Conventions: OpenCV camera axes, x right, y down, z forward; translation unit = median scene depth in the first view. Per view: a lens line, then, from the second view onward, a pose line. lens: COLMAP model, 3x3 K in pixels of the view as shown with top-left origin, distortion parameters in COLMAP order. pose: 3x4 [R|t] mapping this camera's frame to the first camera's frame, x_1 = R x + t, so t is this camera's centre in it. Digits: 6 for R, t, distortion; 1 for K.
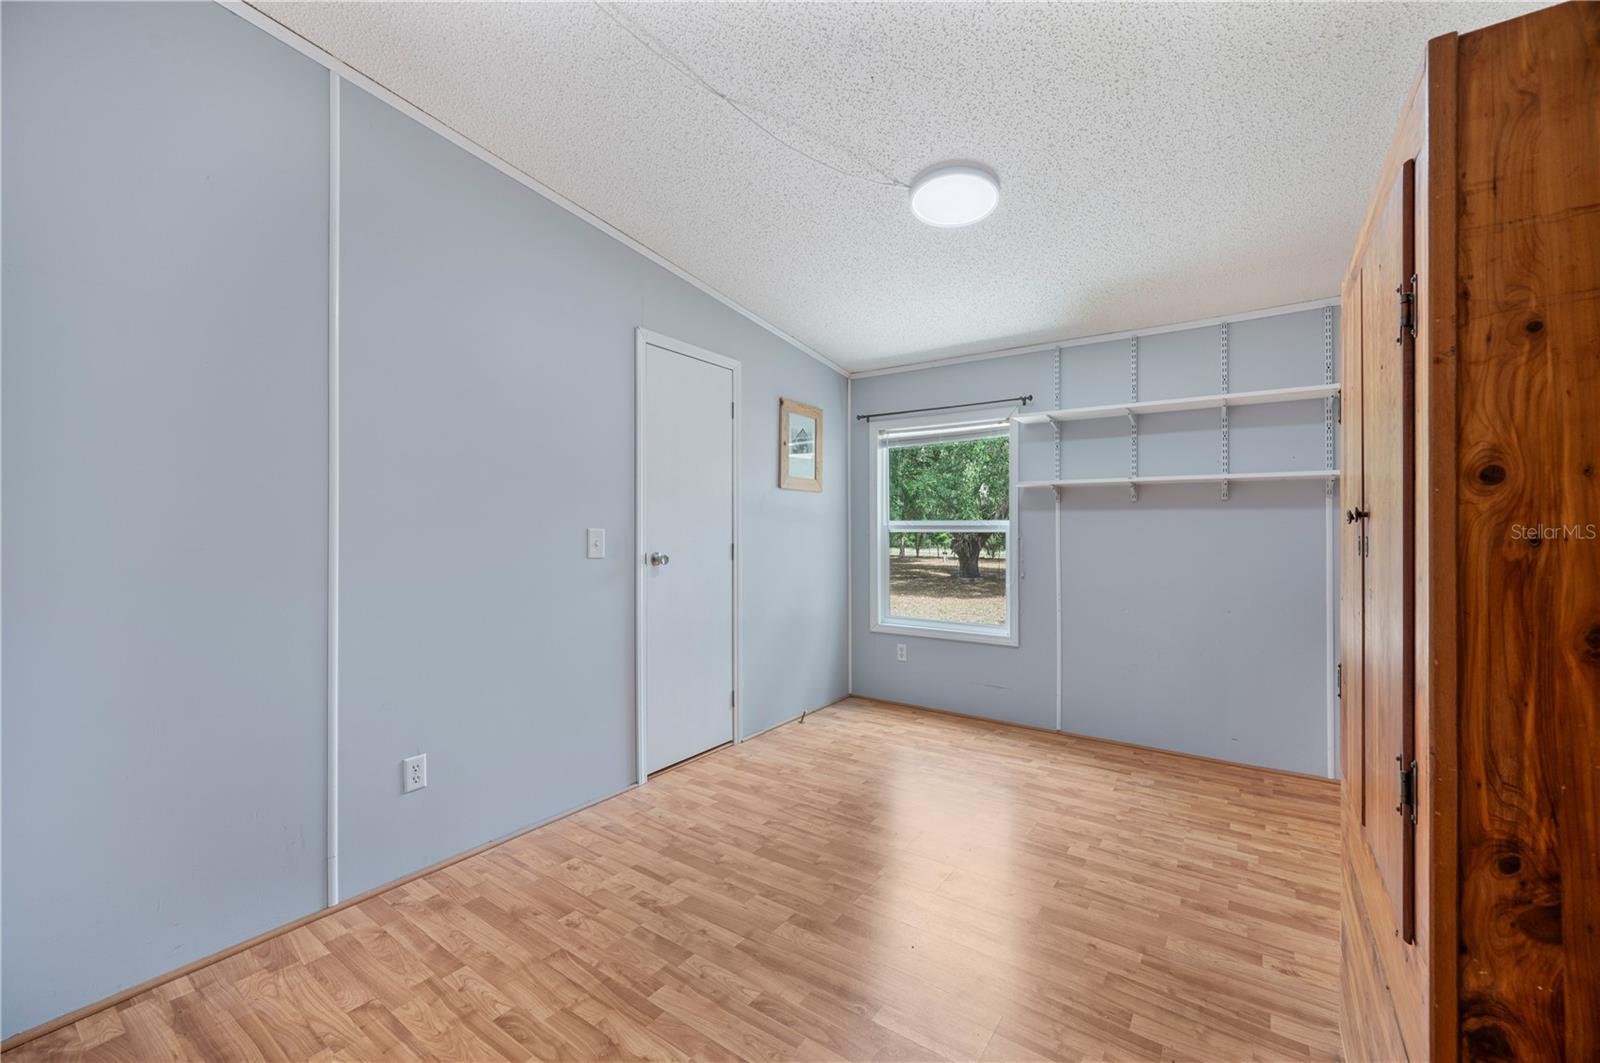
lens RADIAL K [[632.8, 0, 804.2], [0, 632.8, 531.3], [0, 0, 1]] dist [0.000270, -0.000942]
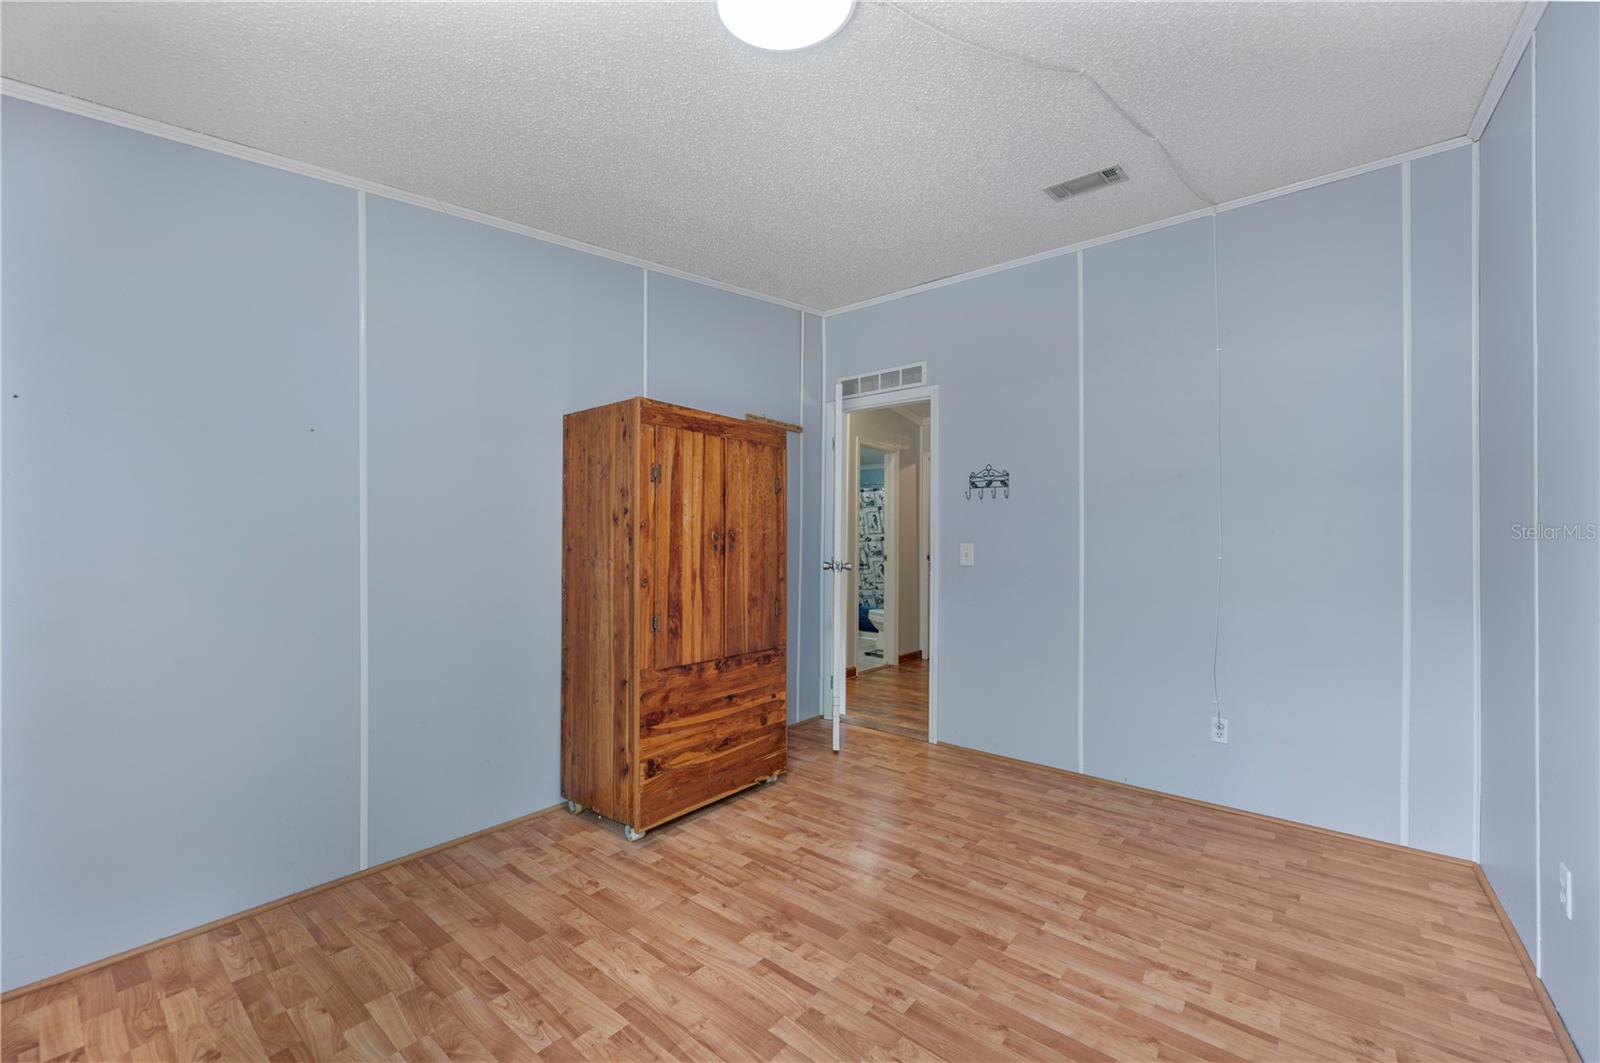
lens RADIAL K [[632.8, 0, 805.2], [0, 632.8, 537.8], [0, 0, 1]] dist [0.000270, -0.000942]
pose [[-0.998207, -0.009248, 0.059144, 0.228789], [-0.009635, 0.999934, -0.006266, -0.002461], [-0.059082, -0.006825, -0.998230, 1.952389]]
